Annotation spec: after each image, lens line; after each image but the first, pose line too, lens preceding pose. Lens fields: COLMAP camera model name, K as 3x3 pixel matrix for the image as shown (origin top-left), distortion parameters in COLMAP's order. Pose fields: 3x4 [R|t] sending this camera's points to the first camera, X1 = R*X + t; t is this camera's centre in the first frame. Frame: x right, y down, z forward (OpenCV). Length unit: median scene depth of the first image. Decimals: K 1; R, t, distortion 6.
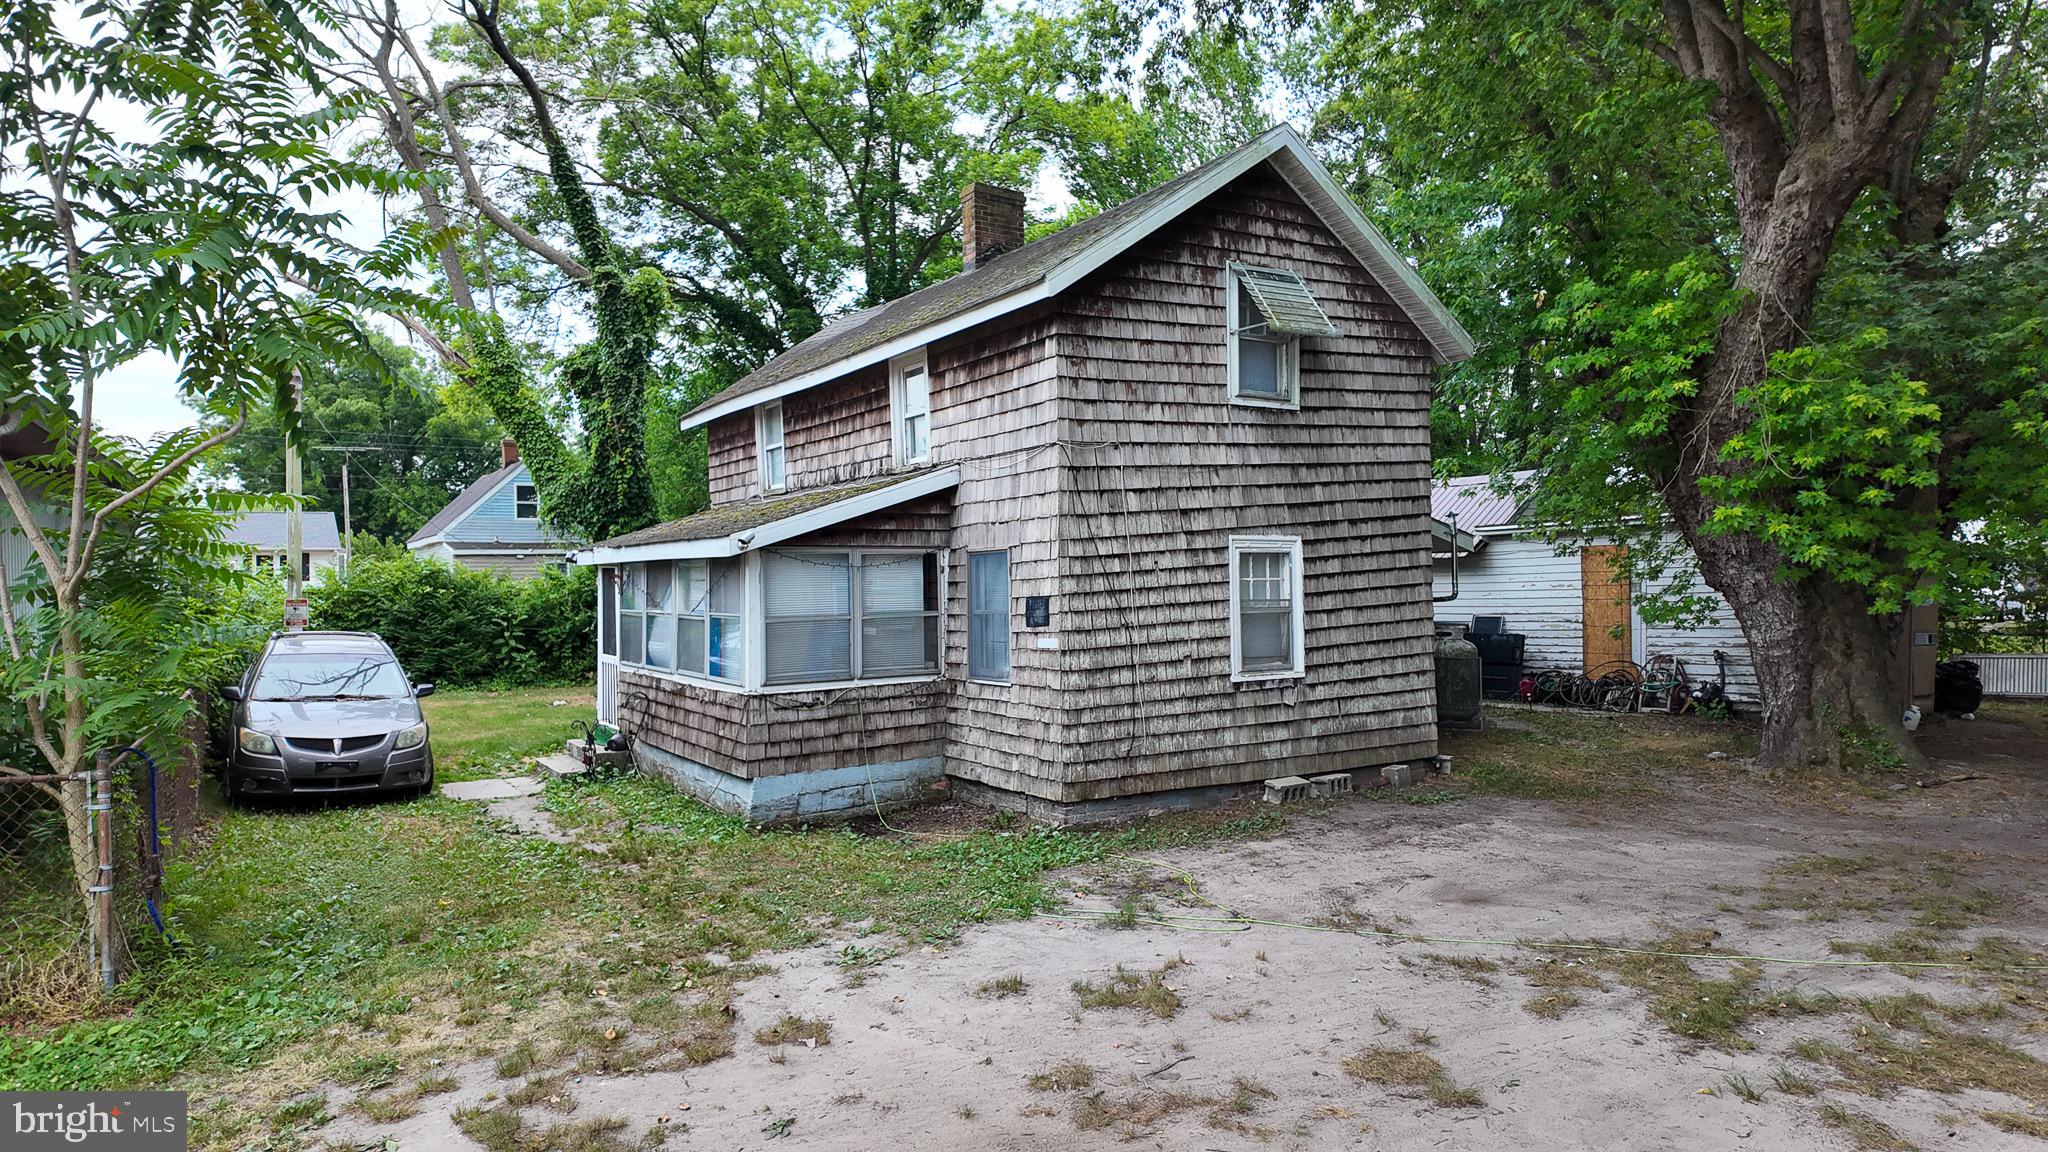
lens RADIAL K [[1190.3, 0, 1024.0], [0, 1190.3, 576.0], [0, 0, 1]] dist [0.098512, -0.113034]
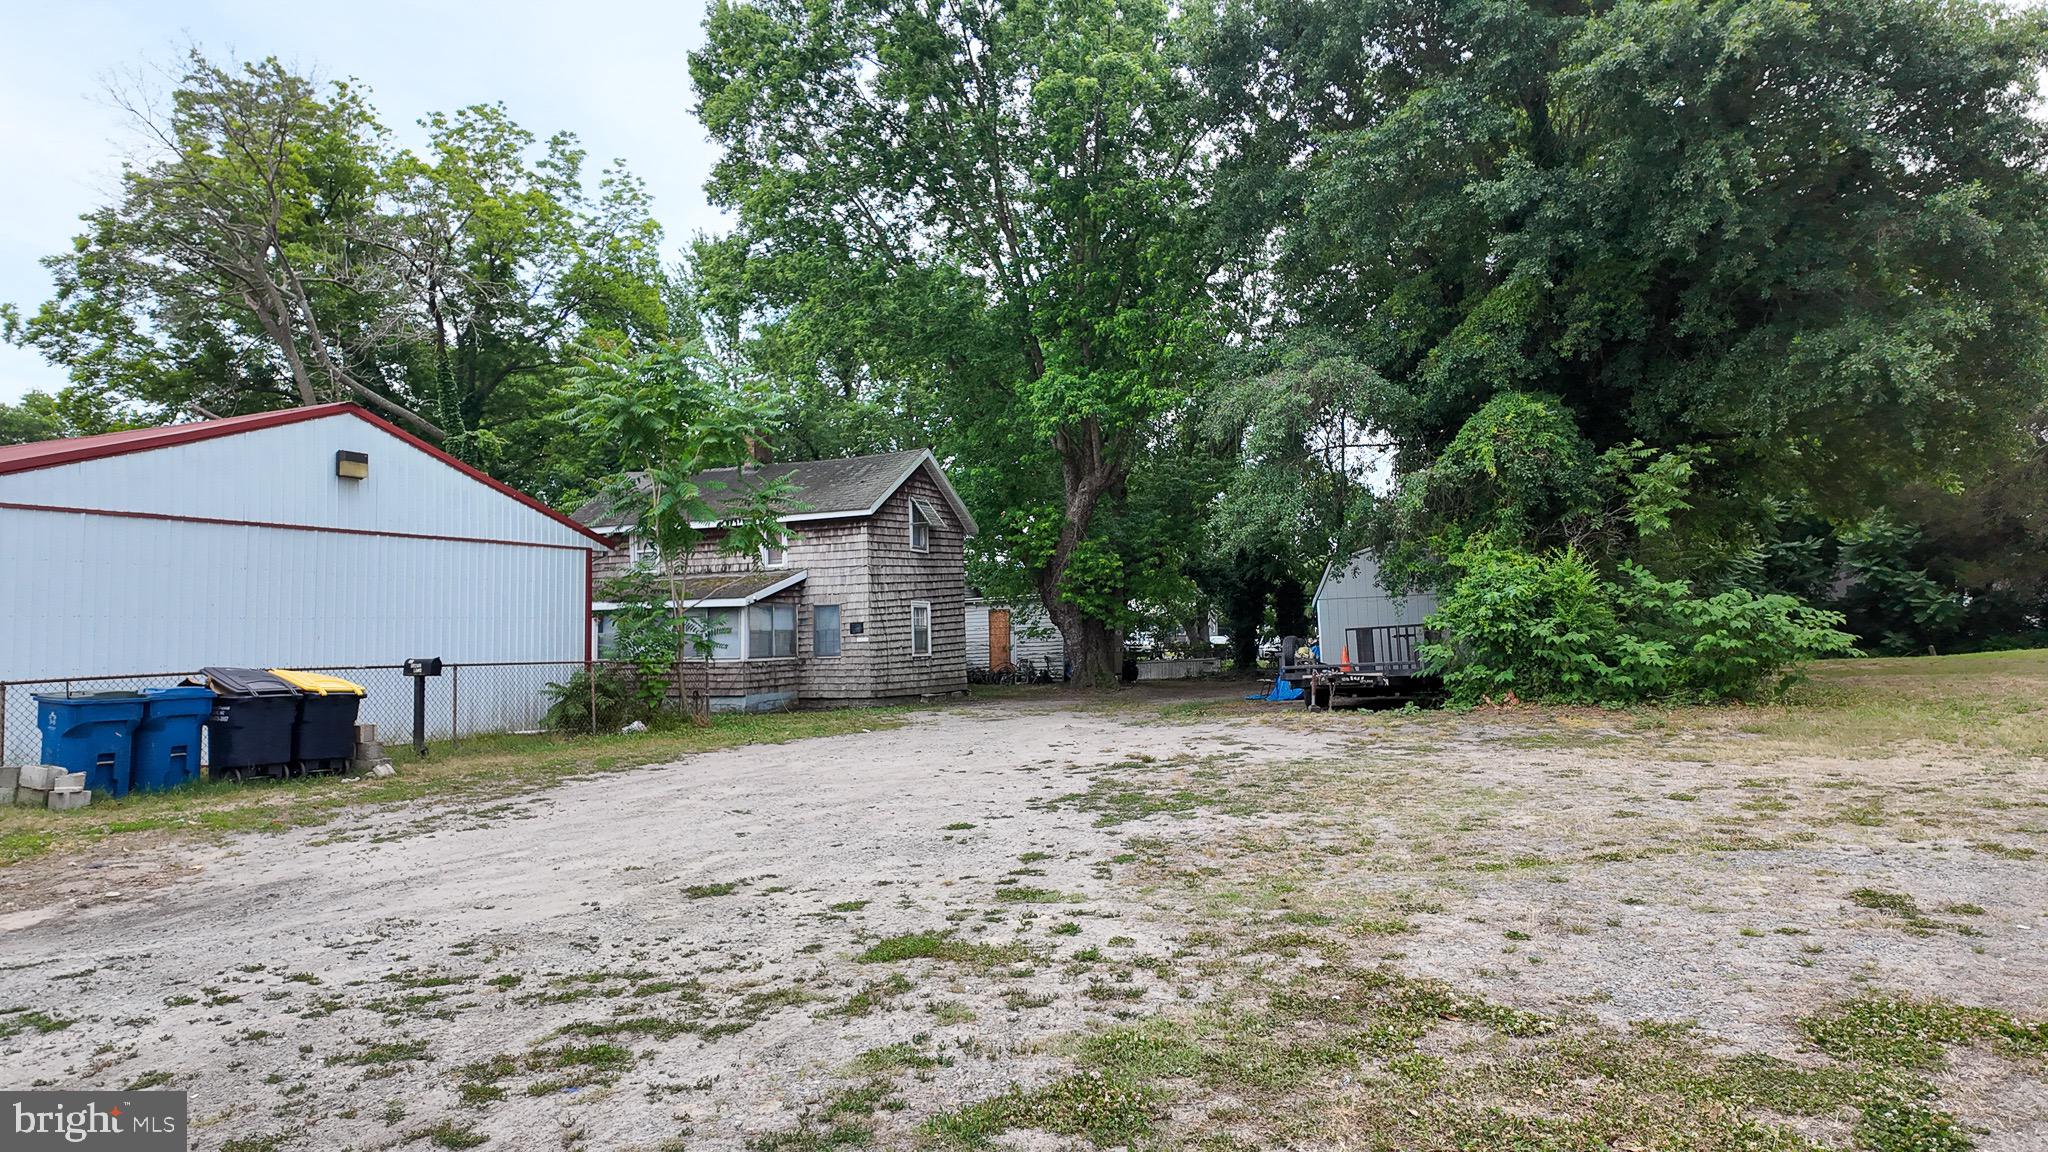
lens RADIAL K [[1189.5, 0, 1027.9], [0, 1189.5, 575.5], [0, 0, 1]] dist [0.140194, -0.227161]
pose [[0.843738, 0.029060, 0.535968, -1.006733], [0.003293, 0.998234, -0.059309, 0.065989], [-0.536745, 0.051806, 0.842152, -1.333590]]
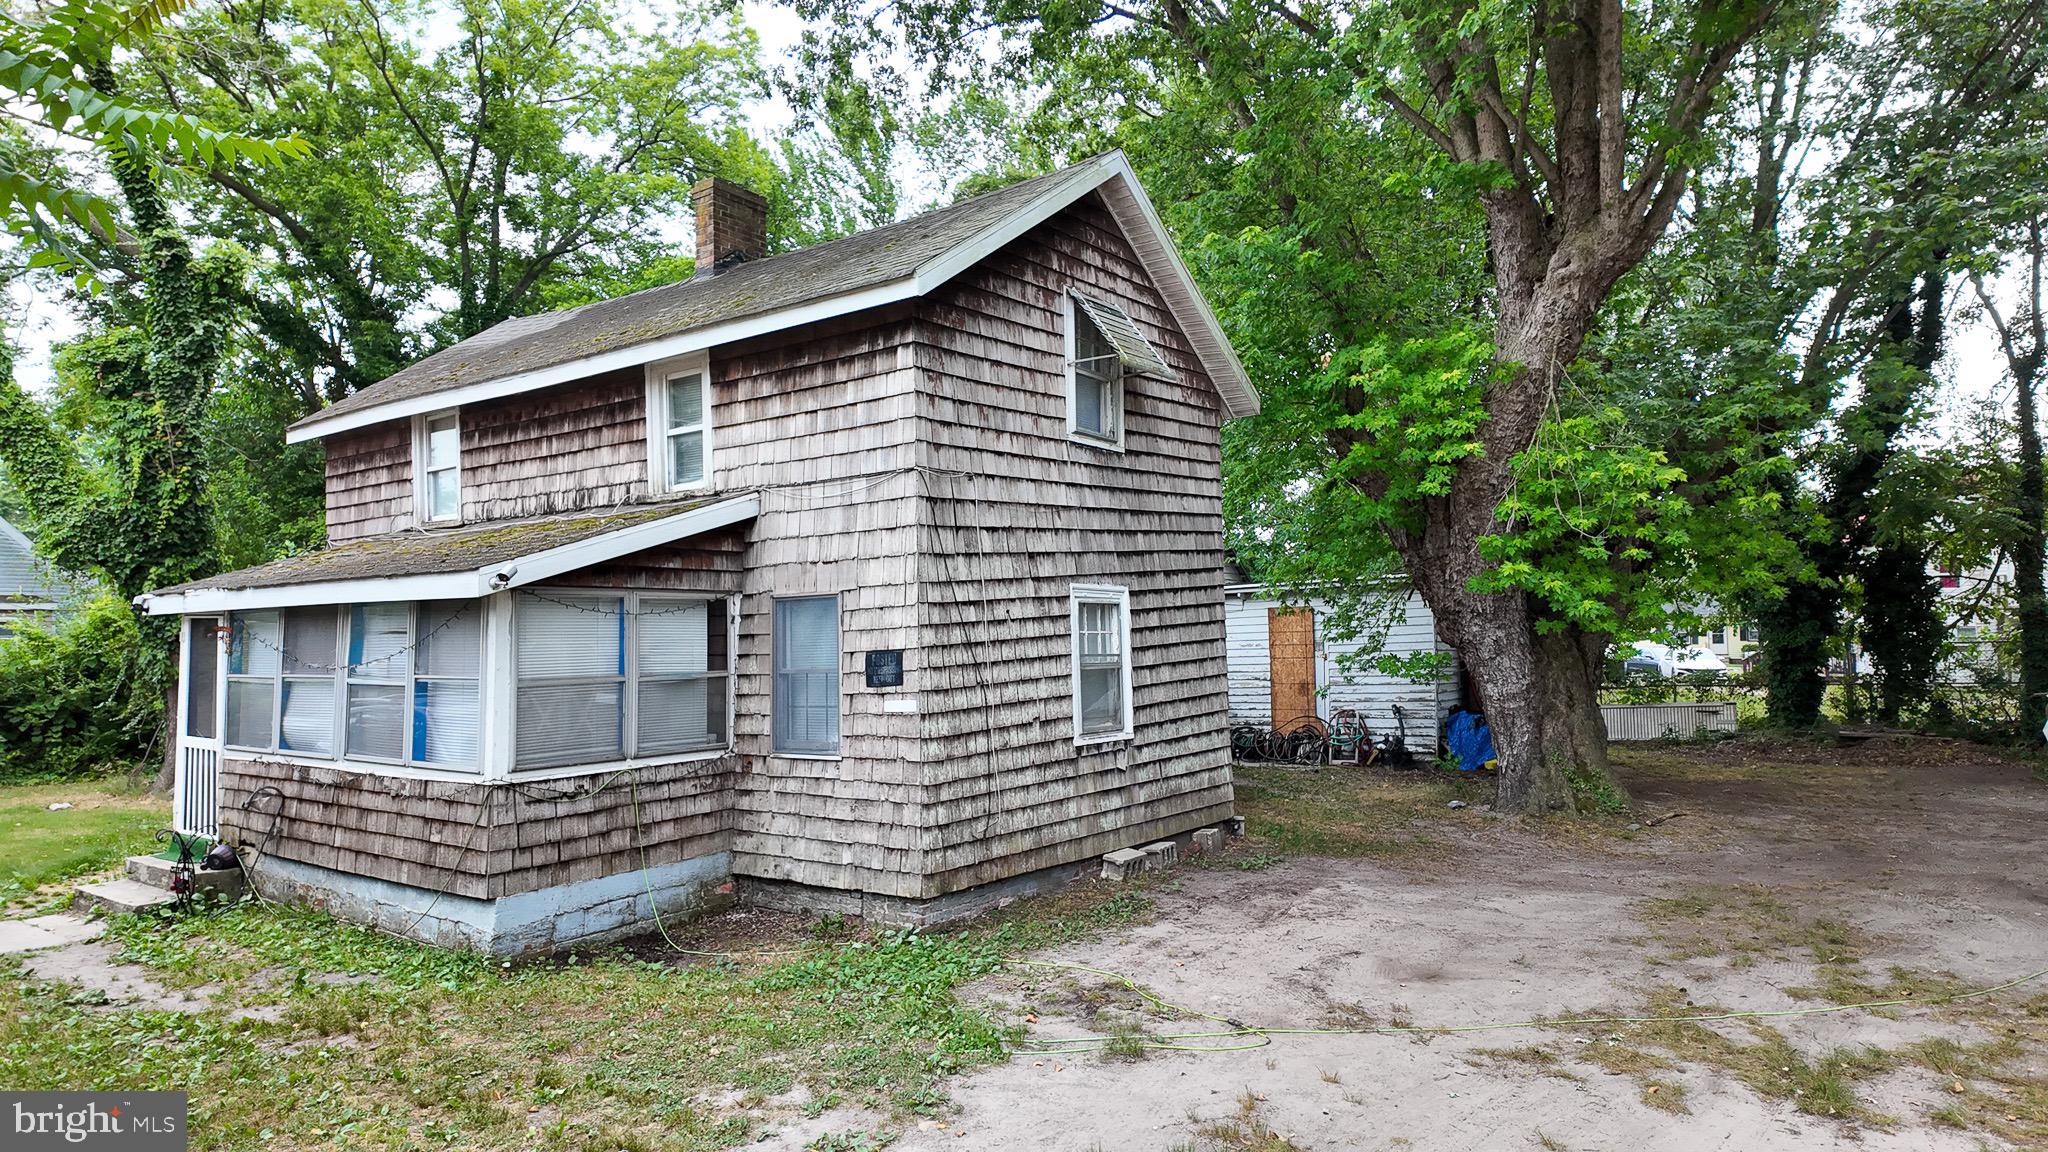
lens RADIAL K [[1189.5, 0, 1027.9], [0, 1189.5, 575.5], [0, 0, 1]] dist [0.140194, -0.227161]
pose [[0.935488, 0.021123, 0.352726, -0.175684], [-0.001105, 0.998382, -0.056857, 0.011361], [-0.353356, 0.052799, 0.933998, 0.163276]]
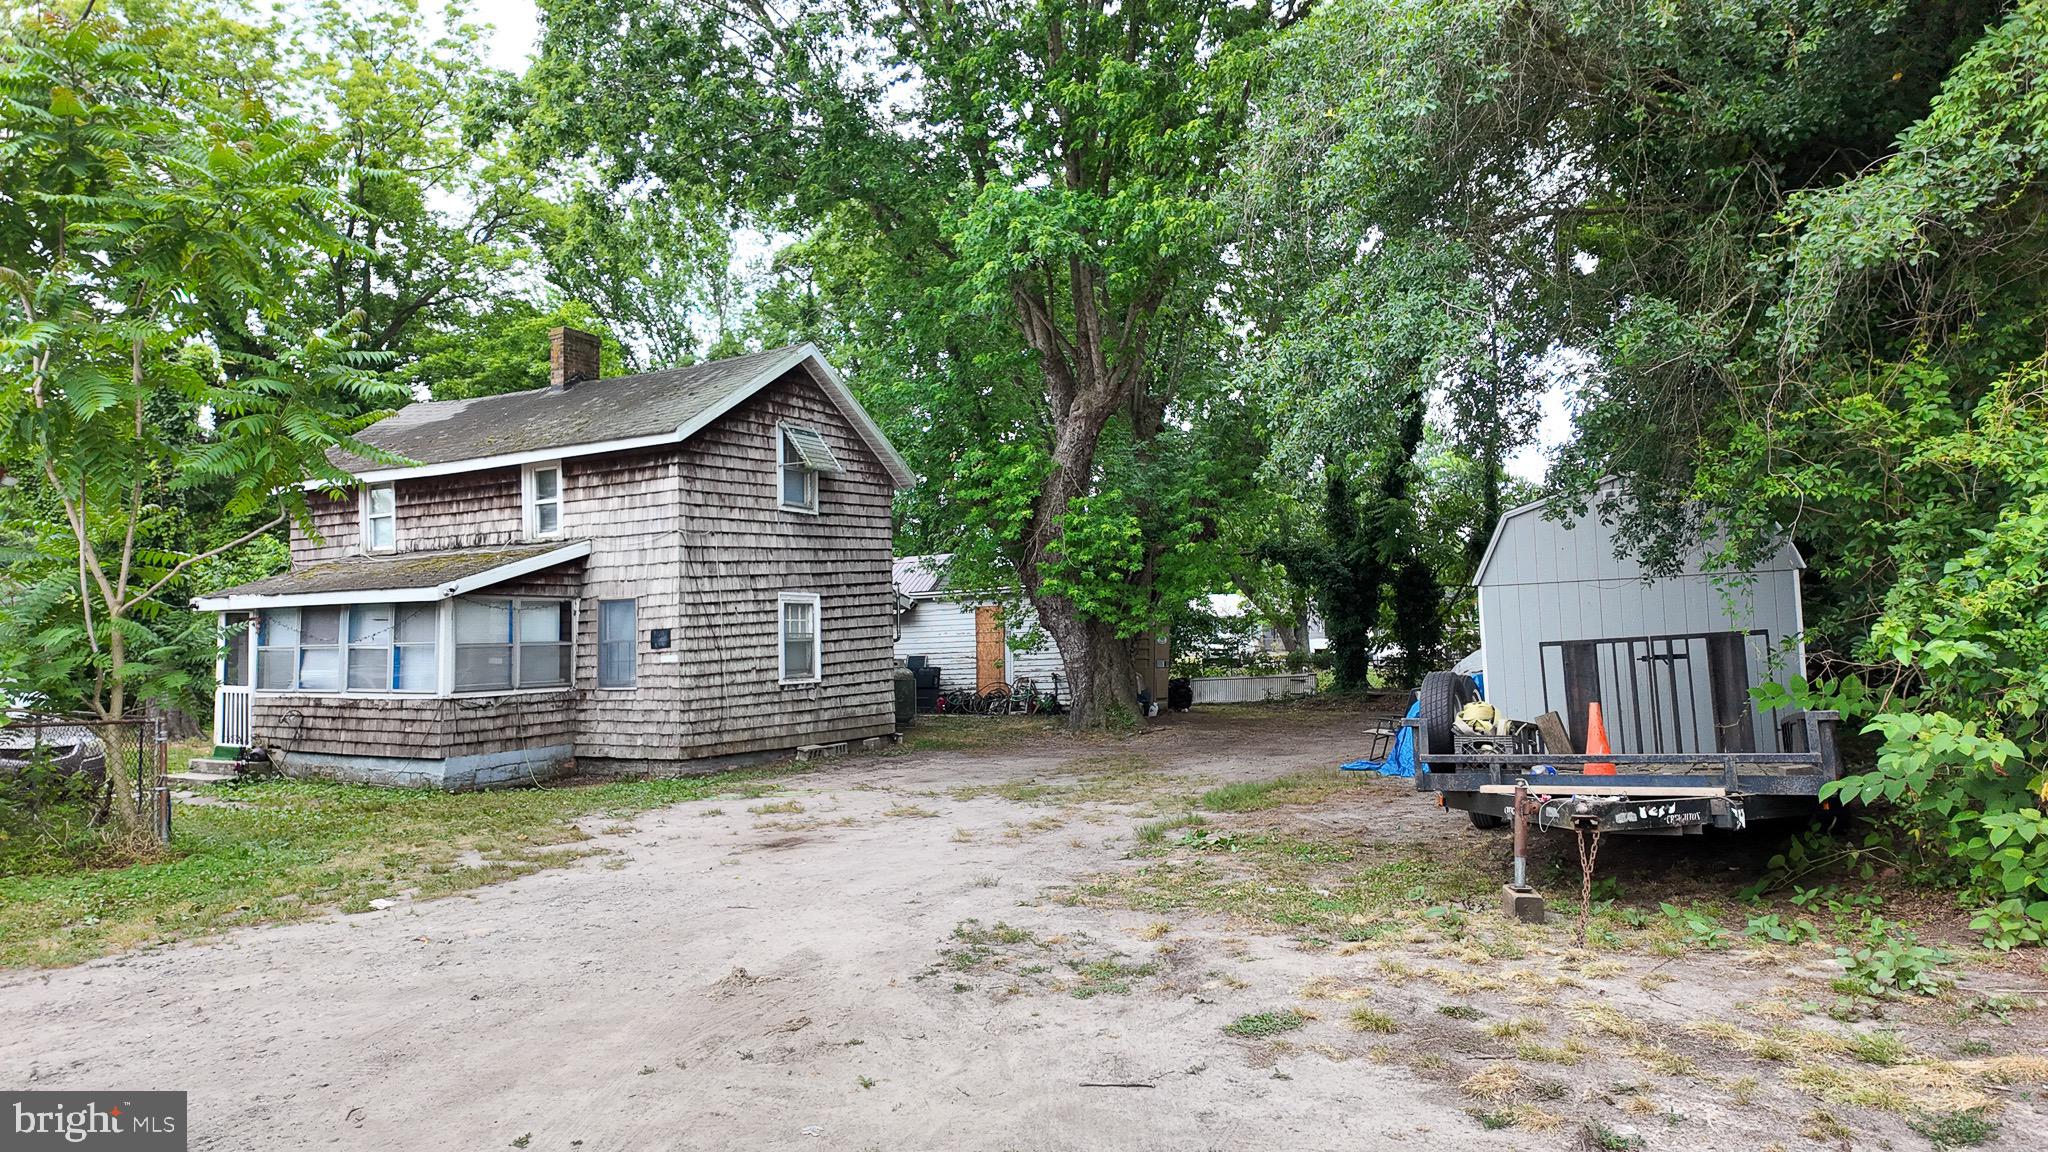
lens RADIAL K [[1189.5, 0, 1027.9], [0, 1189.5, 575.5], [0, 0, 1]] dist [0.140194, -0.227161]
pose [[0.888569, 0.023957, 0.458118, -0.259298], [0.002588, 0.998358, -0.057228, 0.035357], [-0.458736, 0.052037, 0.887047, -0.557586]]
